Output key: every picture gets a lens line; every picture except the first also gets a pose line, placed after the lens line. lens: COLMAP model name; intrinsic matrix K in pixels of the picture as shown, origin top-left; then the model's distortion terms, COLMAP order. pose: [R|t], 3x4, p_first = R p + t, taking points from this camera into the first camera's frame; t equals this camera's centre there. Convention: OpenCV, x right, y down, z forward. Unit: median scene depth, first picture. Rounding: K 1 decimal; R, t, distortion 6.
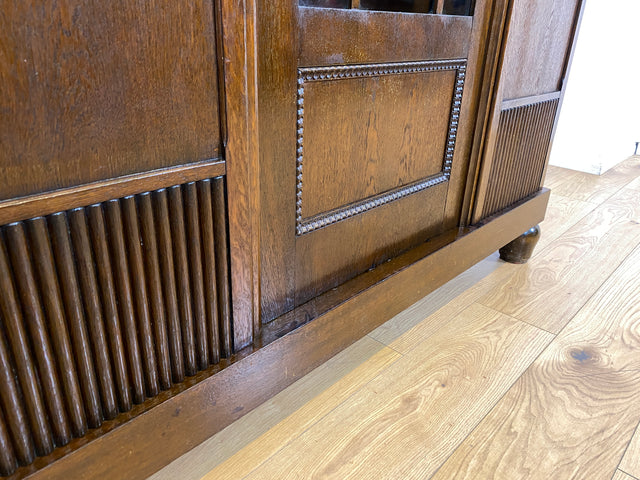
lens RADIAL K [[487.1, 0, 318.7], [0, 487.1, 230.0], [0, 0, 1]] dist [0.009538, 0.002237]
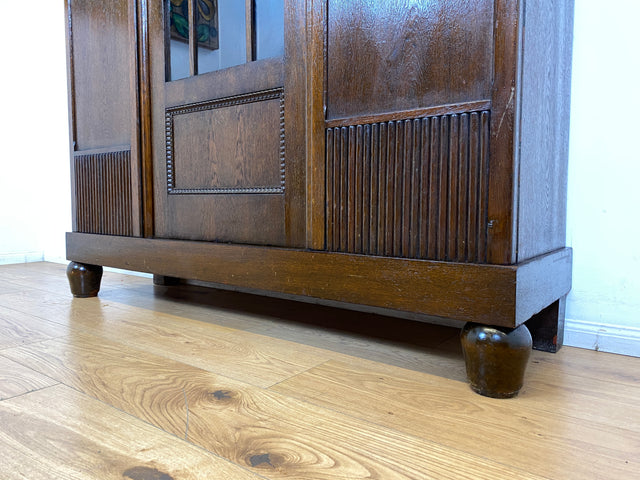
lens RADIAL K [[483.3, 0, 316.3], [0, 483.3, 239.6], [0, 0, 1]] dist [0.036653, -0.044502]
pose [[0.114834, 0.046742, -0.992284, 1.402618], [-0.391555, 0.920152, -0.001969, -0.033104], [0.912961, 0.388760, 0.123967, 1.004409]]
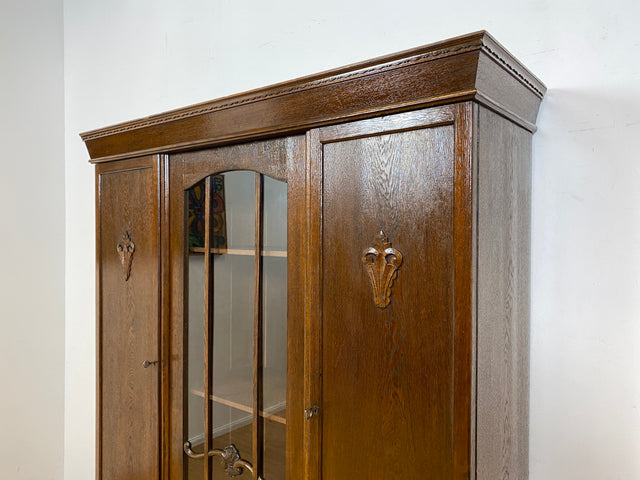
lens RADIAL K [[478.6, 0, 313.5], [0, 478.6, 232.3], [0, 0, 1]] dist [0.023705, -0.008479]
pose [[0.091178, -0.028784, -0.995419, 1.607538], [-0.398092, 0.915185, -0.062928, -1.207979], [0.912803, 0.402006, 0.071986, 0.506412]]
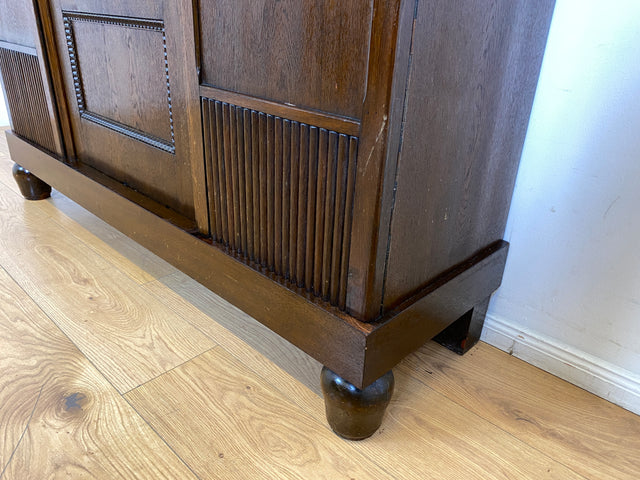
lens RADIAL K [[487.0, 0, 315.1], [0, 487.0, 240.4], [0, 0, 1]] dist [0.008150, -0.000522]
pose [[0.002787, 0.402538, -0.915399, 1.222985], [-0.429991, 0.826937, 0.362328, -0.432544], [0.902829, 0.392604, 0.175392, 1.180365]]
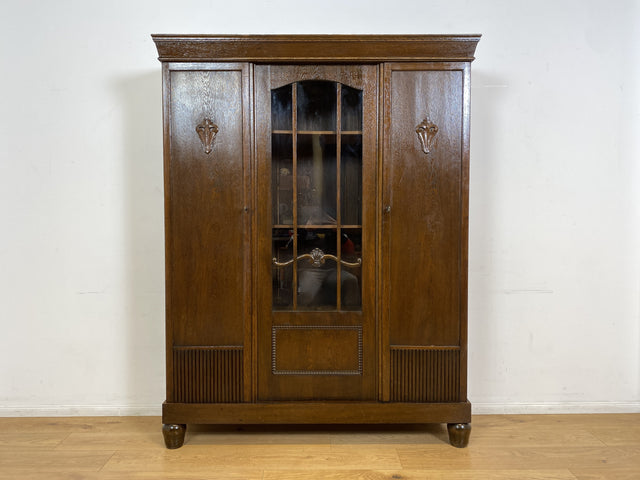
lens RADIAL K [[487.0, 0, 315.1], [0, 487.0, 240.4], [0, 0, 1]] dist [0.008150, -0.000522]
pose [[0.695767, -0.006645, -0.718237, 1.853340], [-0.263093, 0.928104, -0.263449, -0.027499], [0.668349, 0.372263, 0.643996, -0.923961]]
